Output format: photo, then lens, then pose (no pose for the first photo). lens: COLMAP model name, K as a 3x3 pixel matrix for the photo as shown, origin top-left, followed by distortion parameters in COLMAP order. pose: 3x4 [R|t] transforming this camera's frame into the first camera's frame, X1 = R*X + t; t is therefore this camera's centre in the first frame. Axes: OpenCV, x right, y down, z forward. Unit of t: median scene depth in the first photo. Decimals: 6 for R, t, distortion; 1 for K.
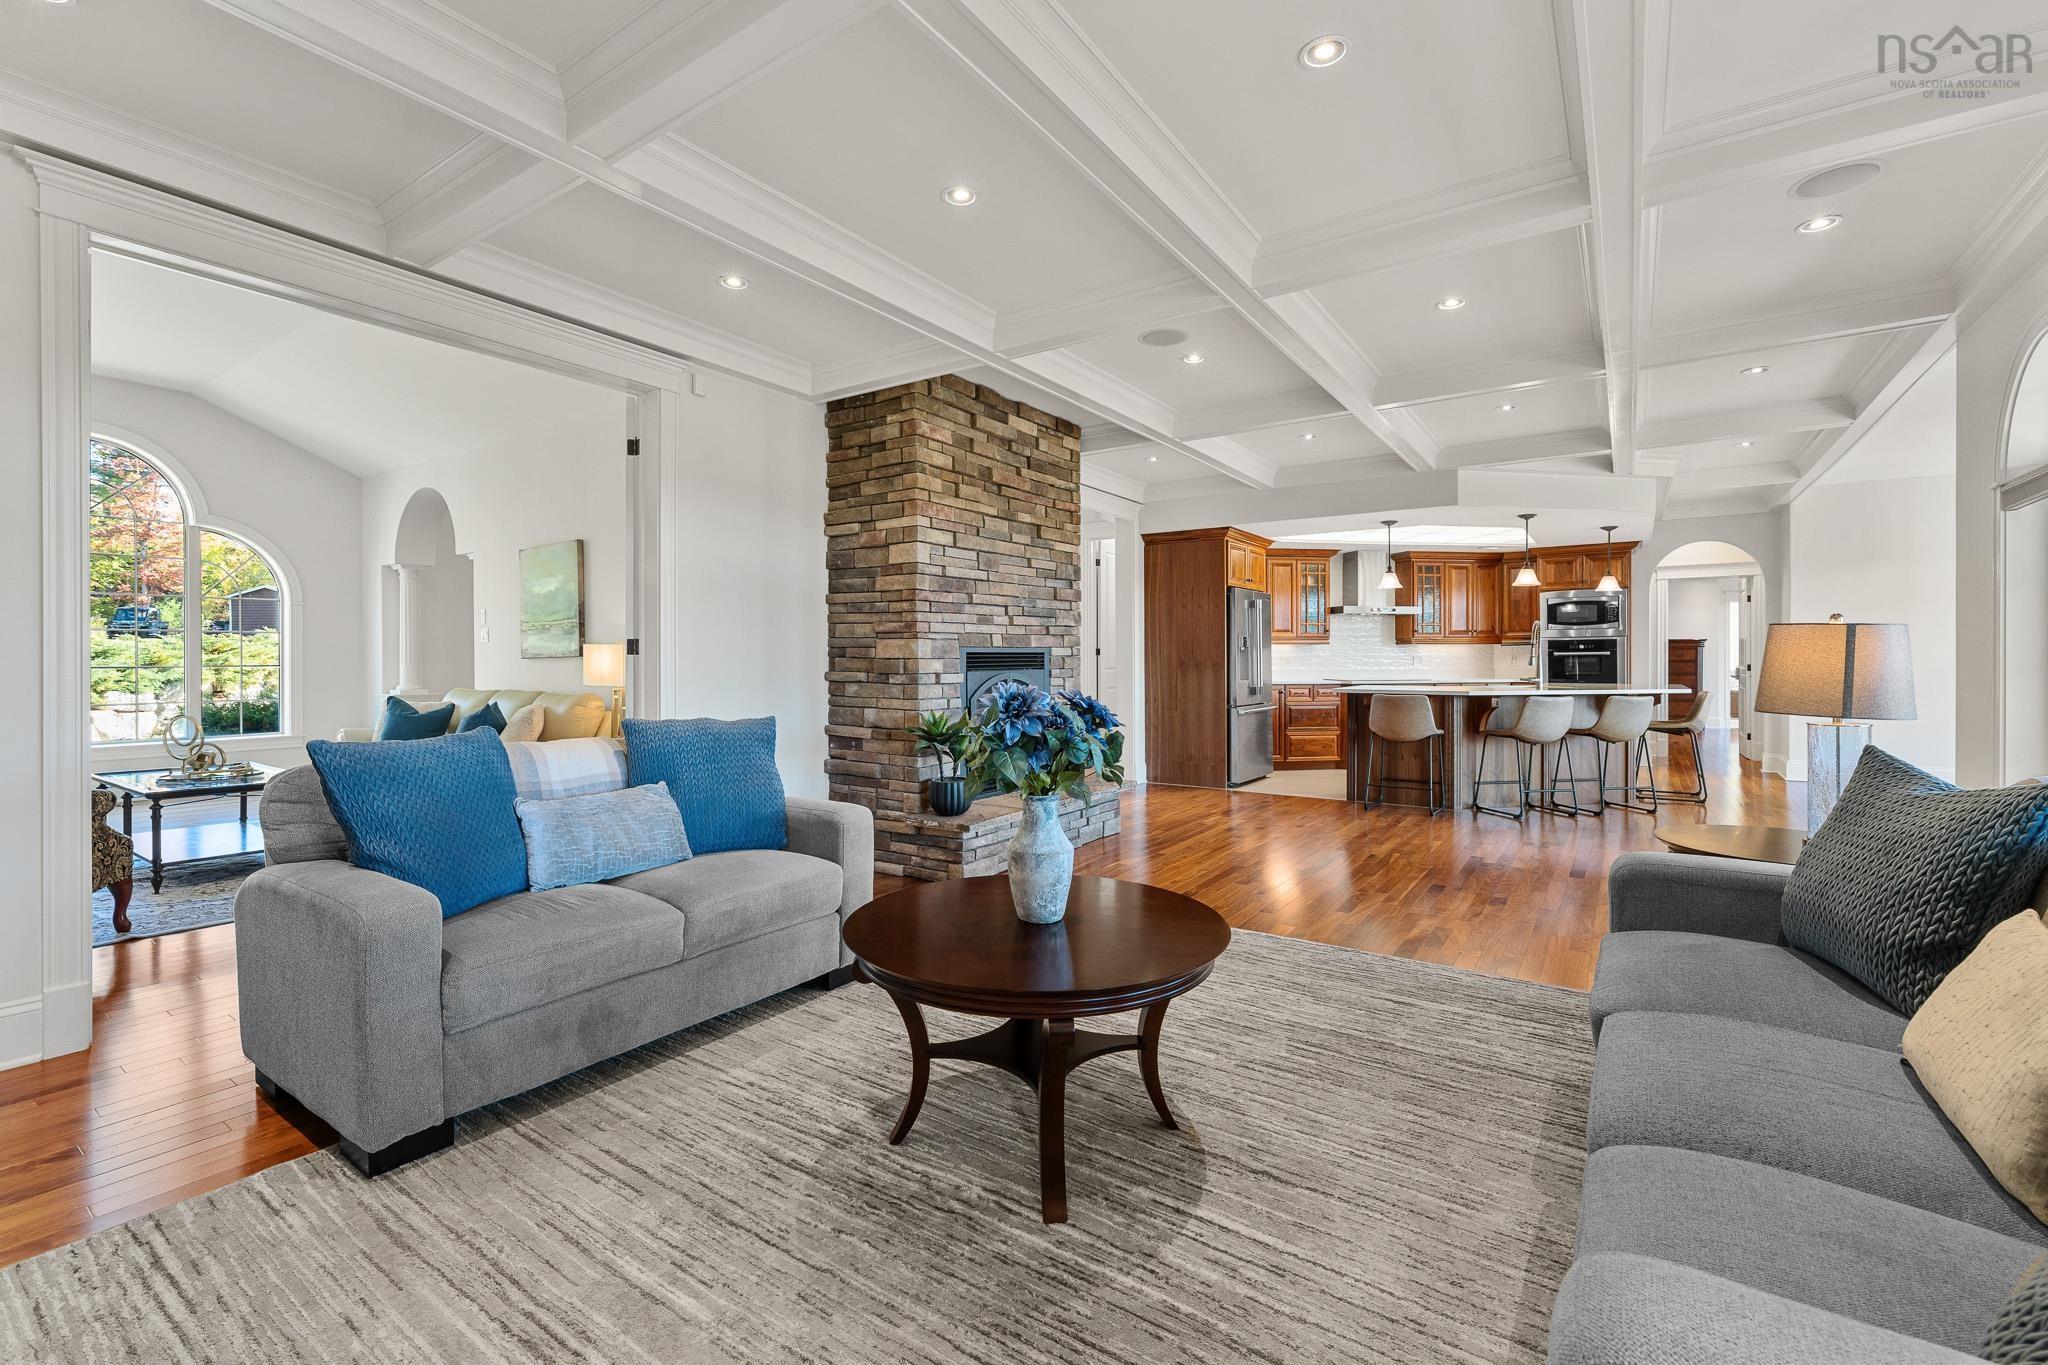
lens RADIAL K [[875.8, 0, 1024.9], [0, 875.8, 668.3], [0, 0, 1]] dist [0.000277, -0.000119]
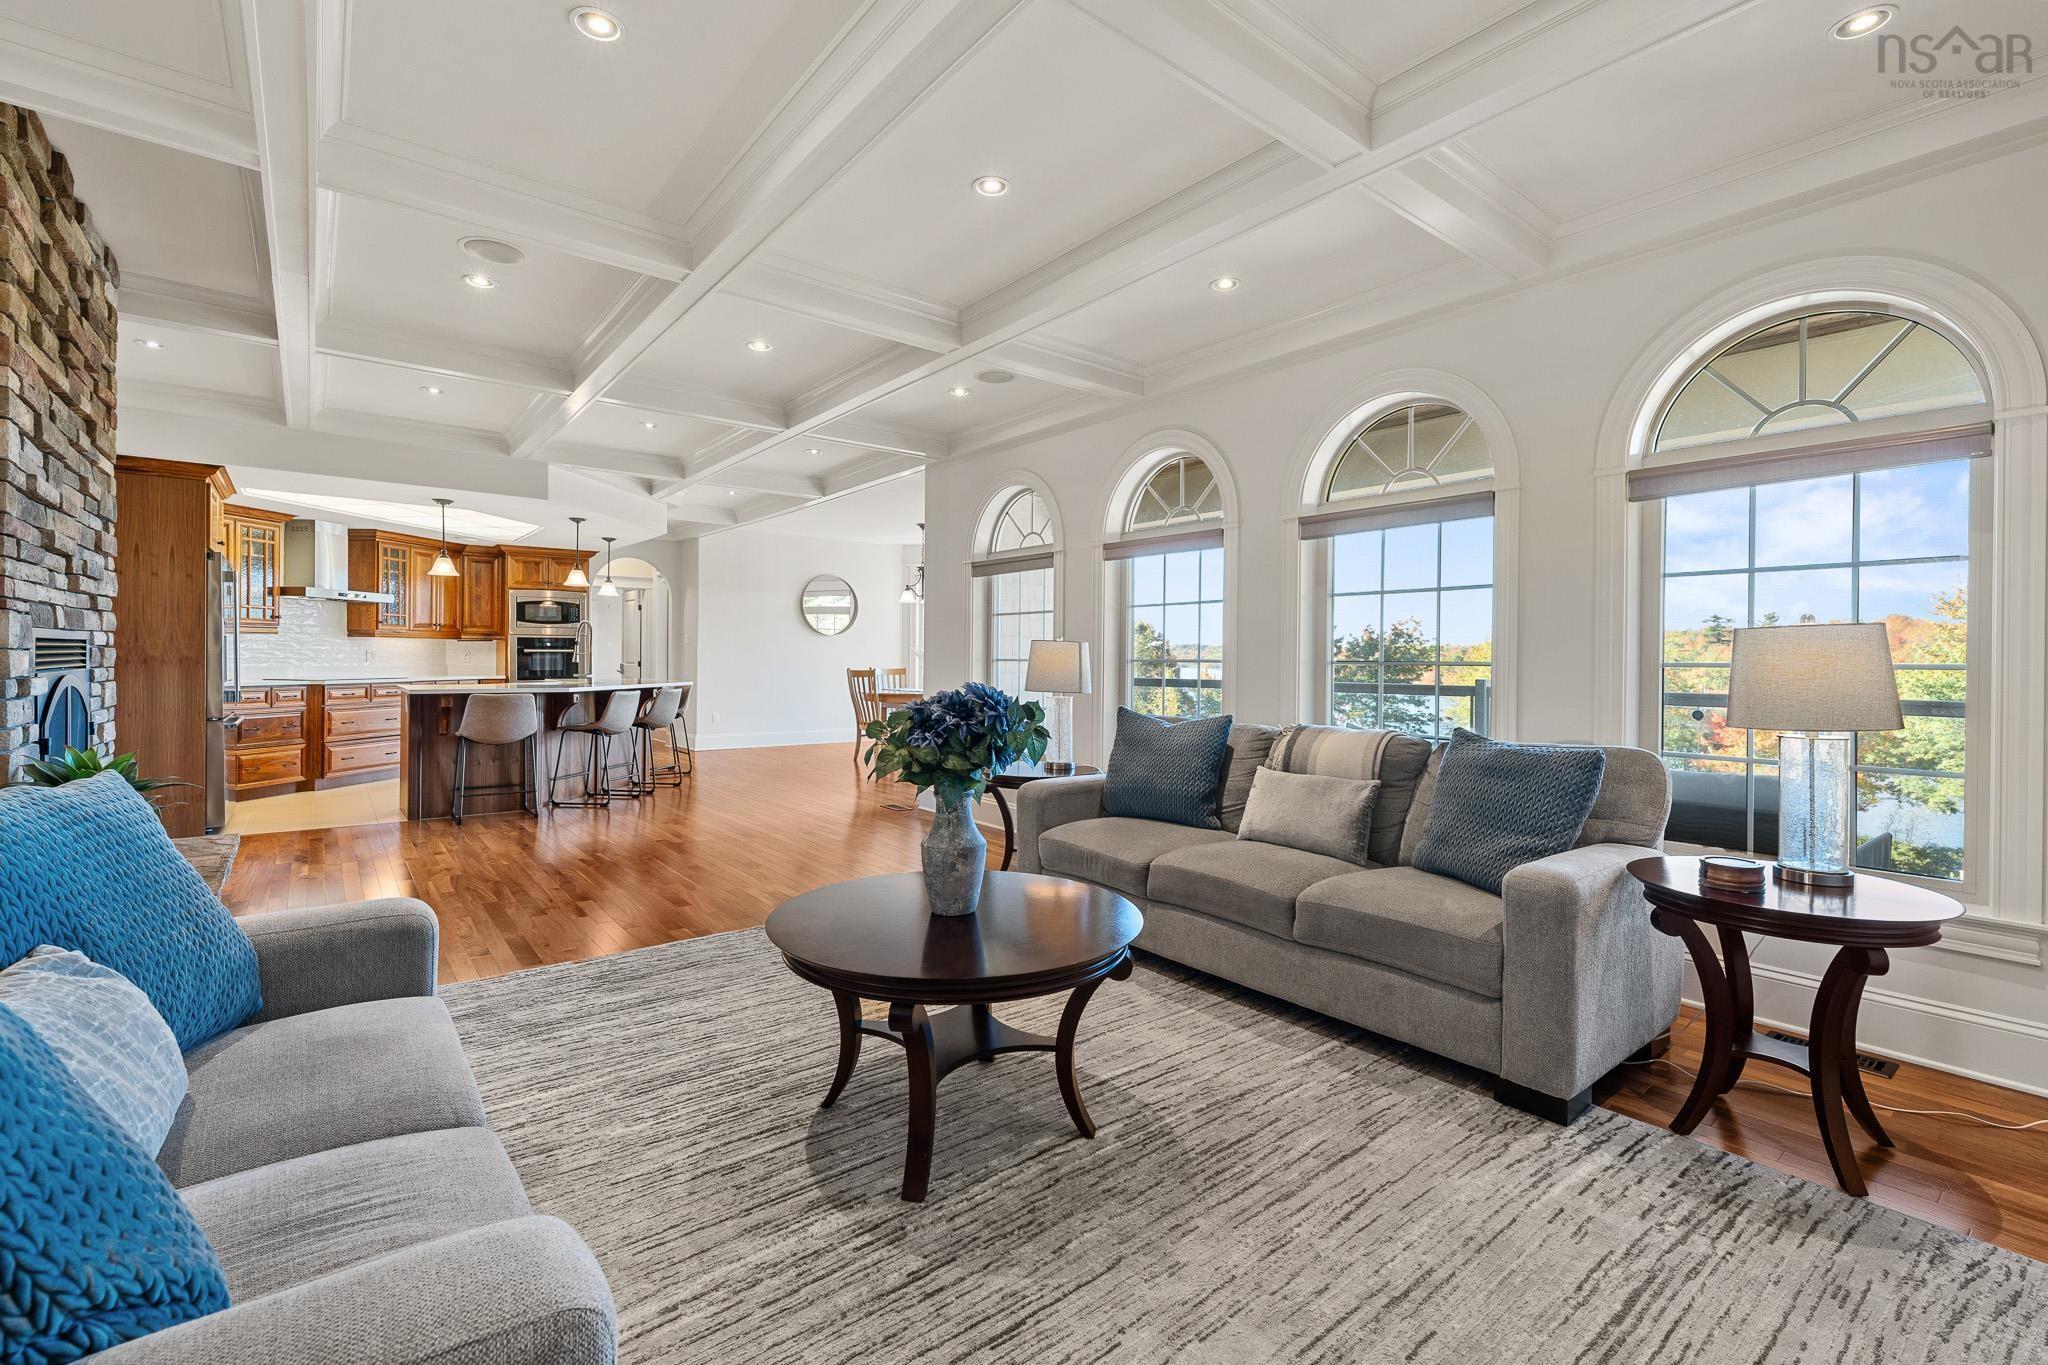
lens RADIAL K [[886.0, 0, 1020.1], [0, 886.0, 659.2], [0, 0, 1]] dist [-0.000099, -0.000060]
pose [[0.295756, 0.005963, 0.955245, -0.253627], [-0.000346, 0.999981, -0.006136, -0.000478], [-0.955263, 0.001484, 0.295753, 0.164059]]
